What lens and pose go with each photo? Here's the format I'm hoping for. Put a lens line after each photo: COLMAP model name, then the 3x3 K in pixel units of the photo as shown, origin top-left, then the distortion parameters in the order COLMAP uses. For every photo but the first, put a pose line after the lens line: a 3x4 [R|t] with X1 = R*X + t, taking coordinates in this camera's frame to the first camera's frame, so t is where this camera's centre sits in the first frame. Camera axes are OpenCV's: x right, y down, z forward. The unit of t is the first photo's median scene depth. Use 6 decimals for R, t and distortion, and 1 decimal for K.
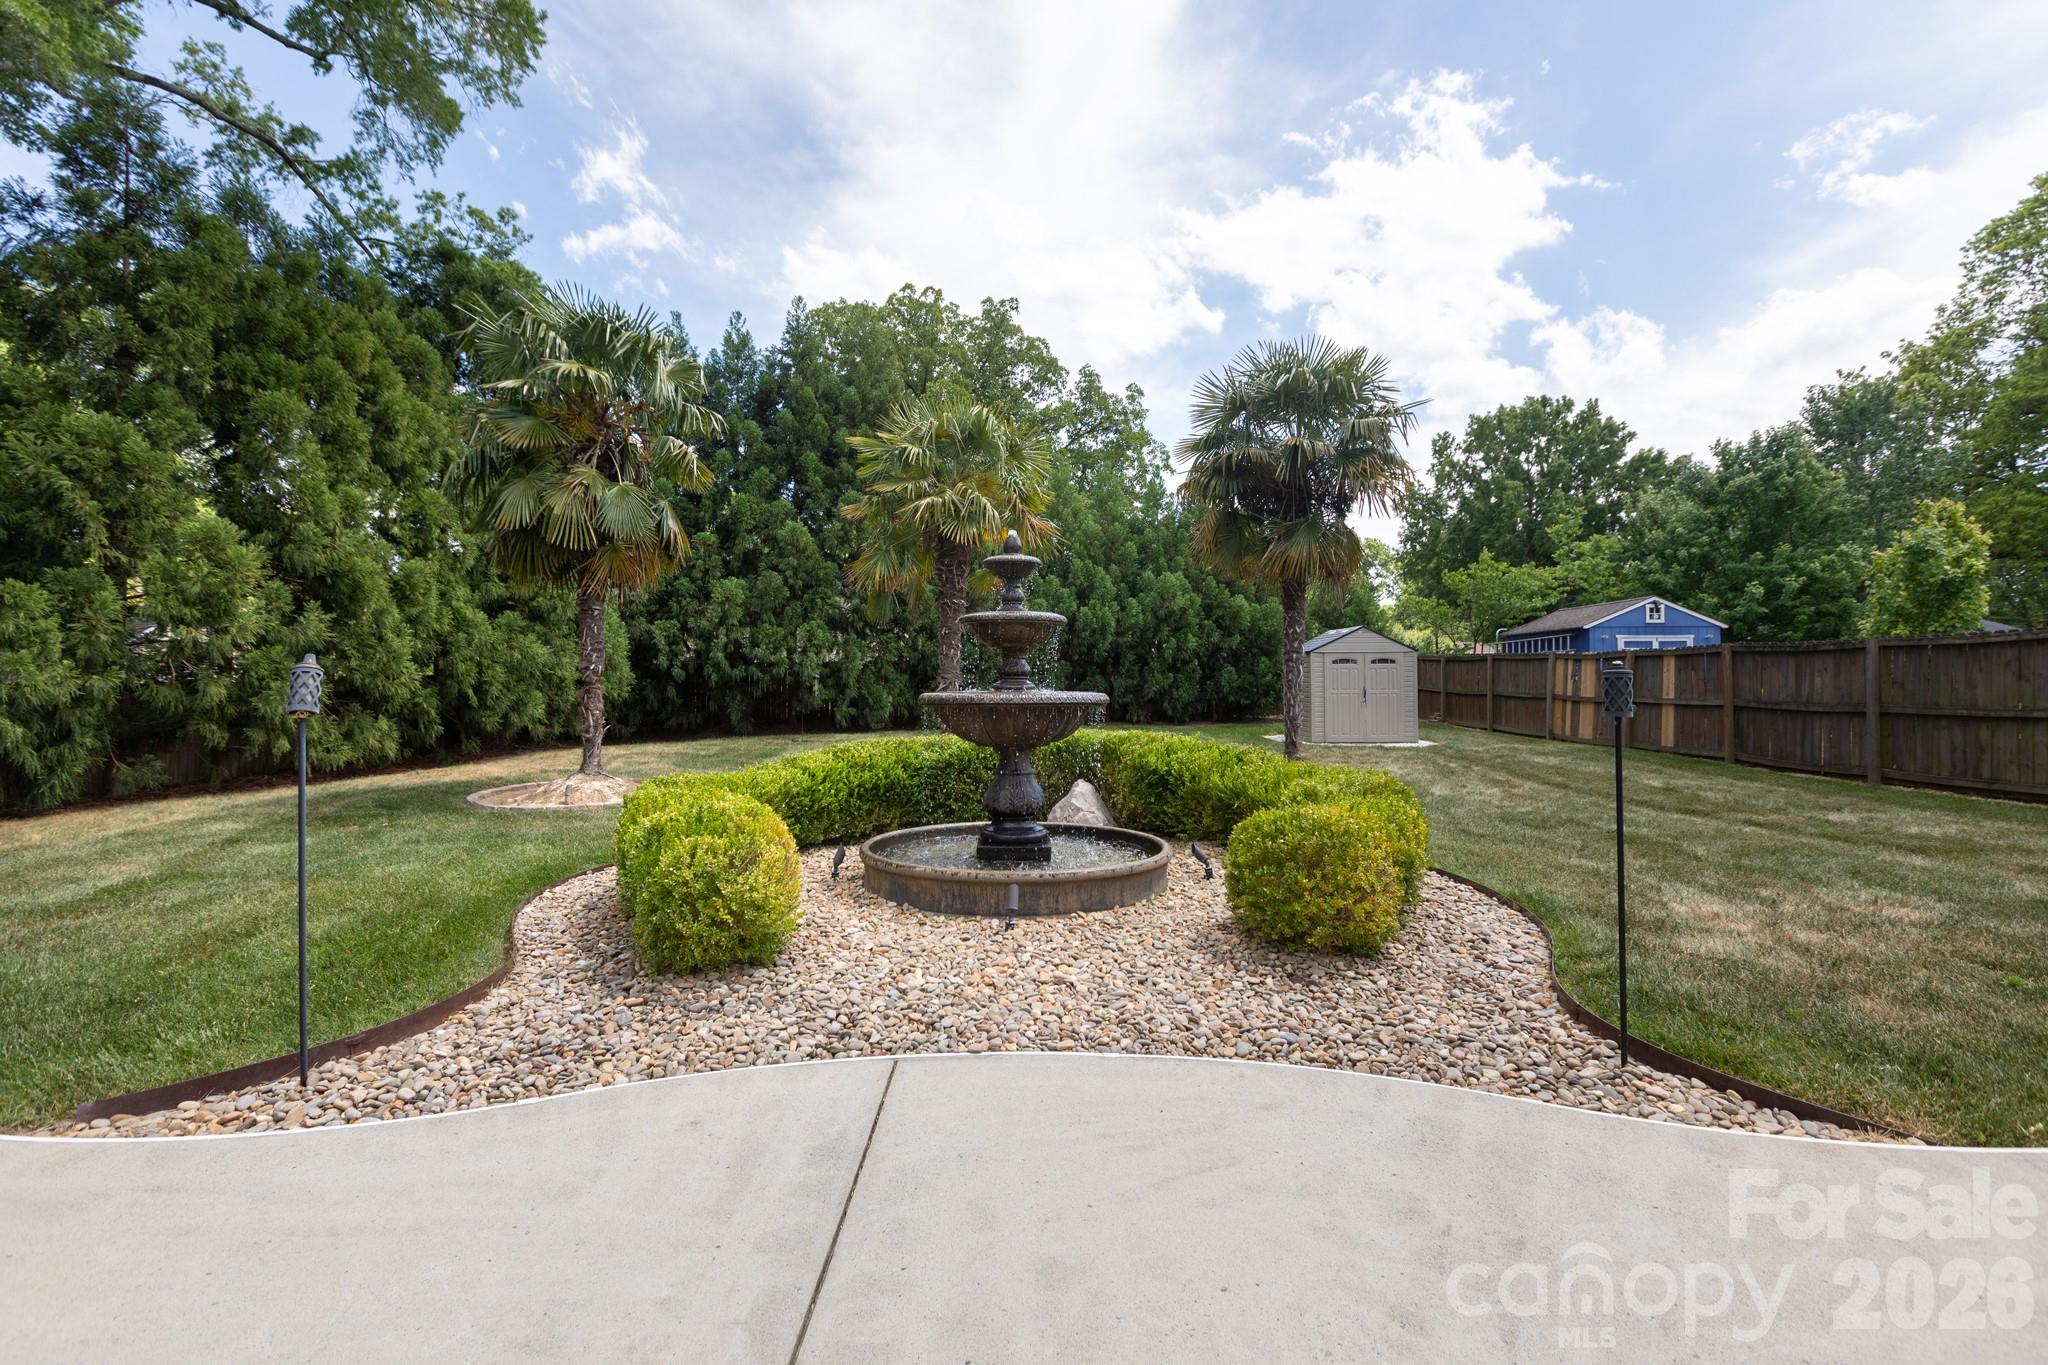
lens RADIAL K [[914.0, 0, 1035.2], [0, 914.0, 677.6], [0, 0, 1]] dist [0.004049, 0.000191]
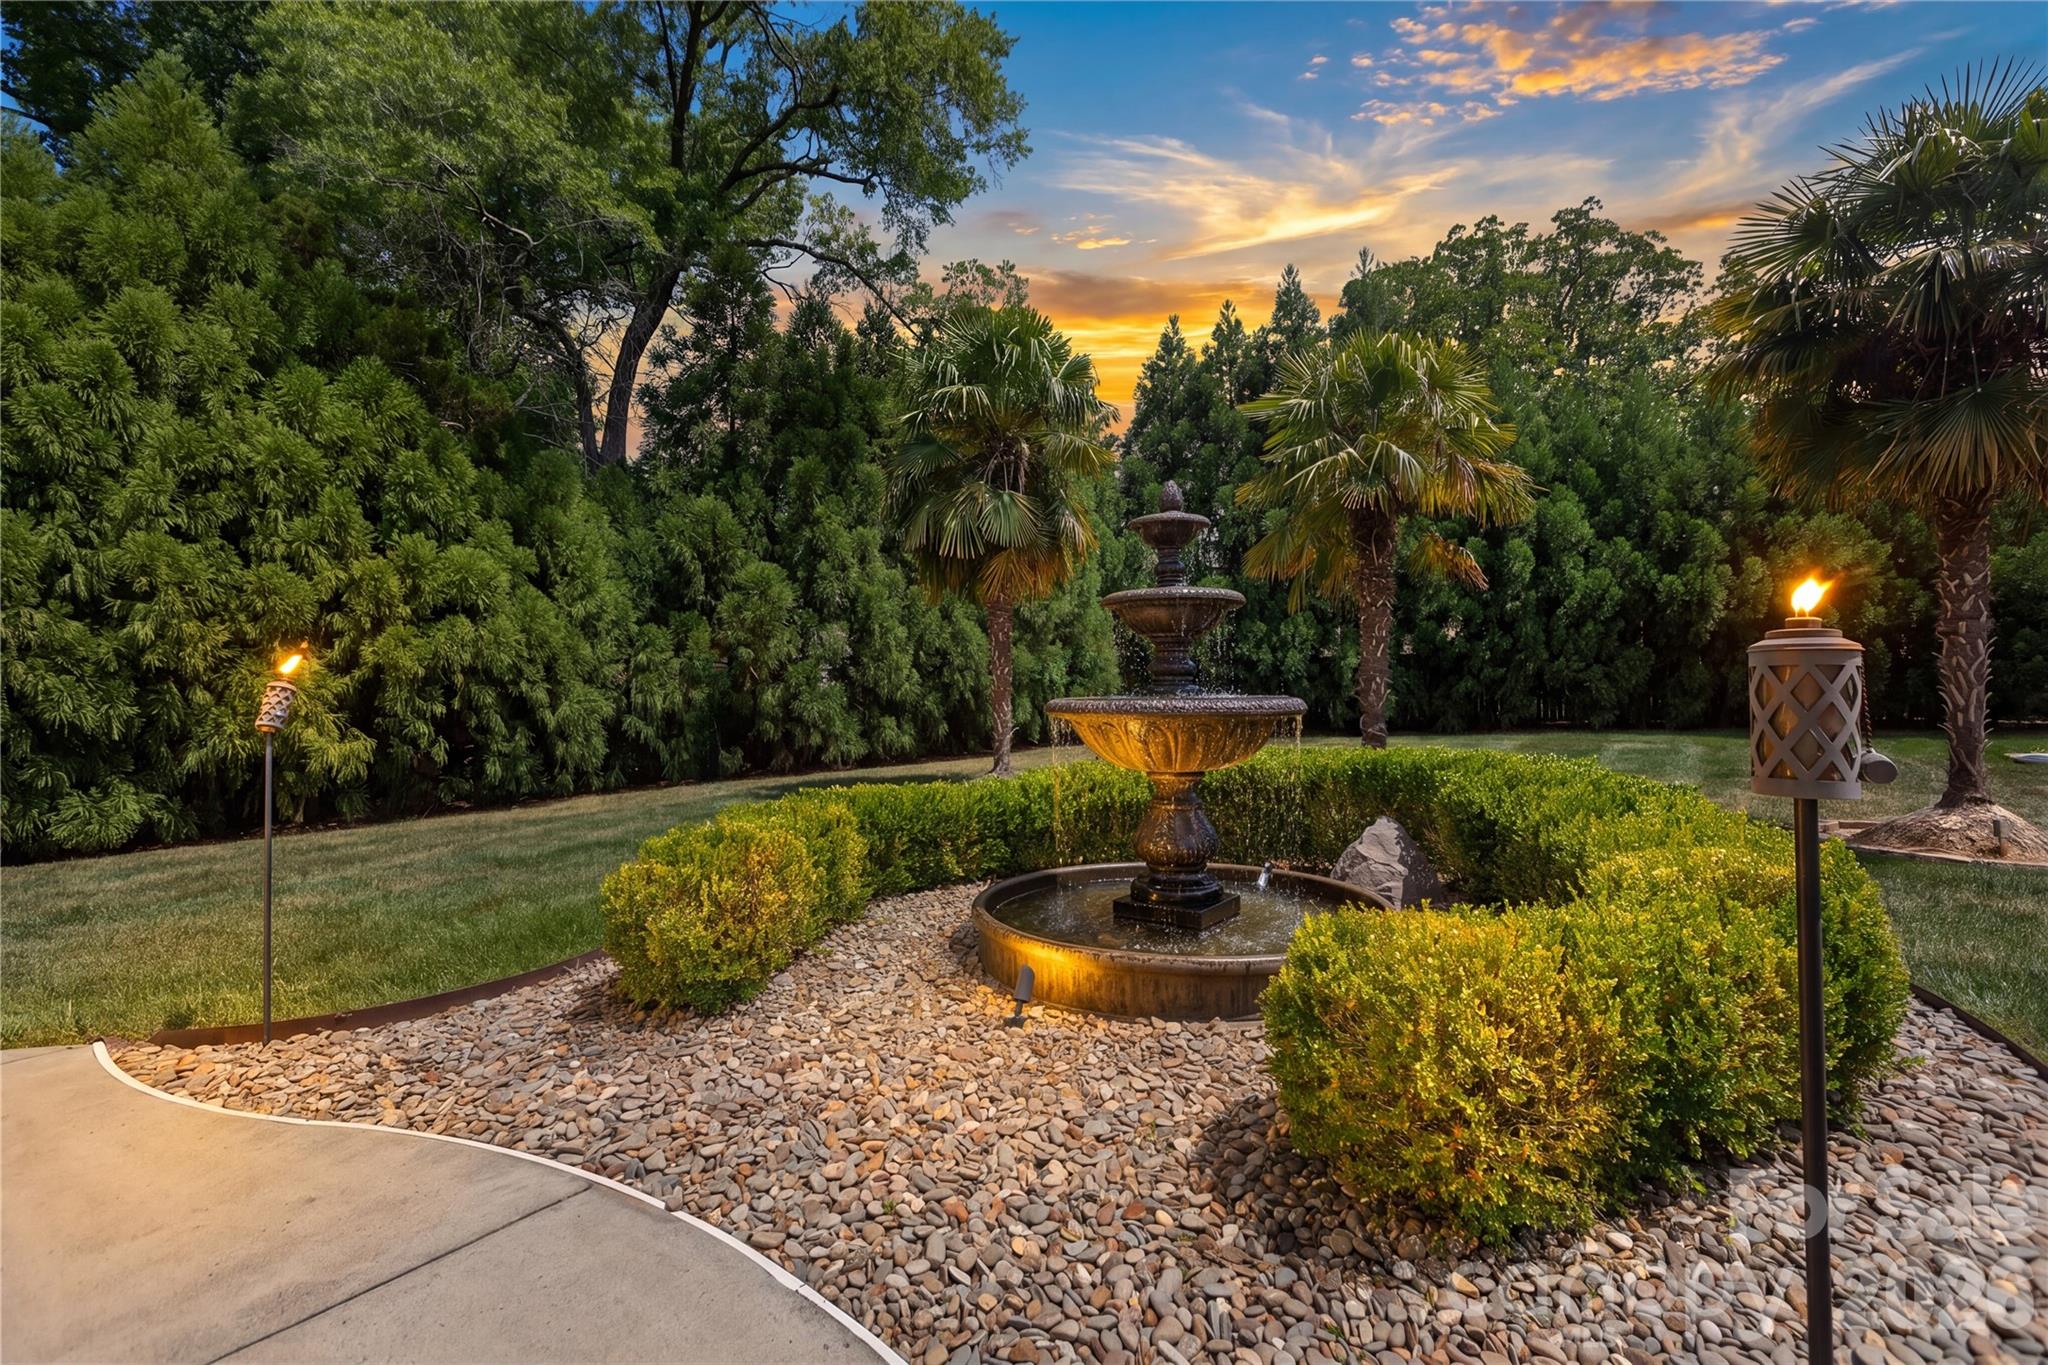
lens RADIAL K [[922.7, 0, 1008.7], [0, 922.7, 708.1], [0, 0, 1]] dist [0.008831, 0.000404]
pose [[0.808727, -0.001356, -0.588182, 0.111034], [0.021232, 0.999413, 0.026889, 0.000391], [0.587801, -0.034234, 0.808281, 0.108321]]
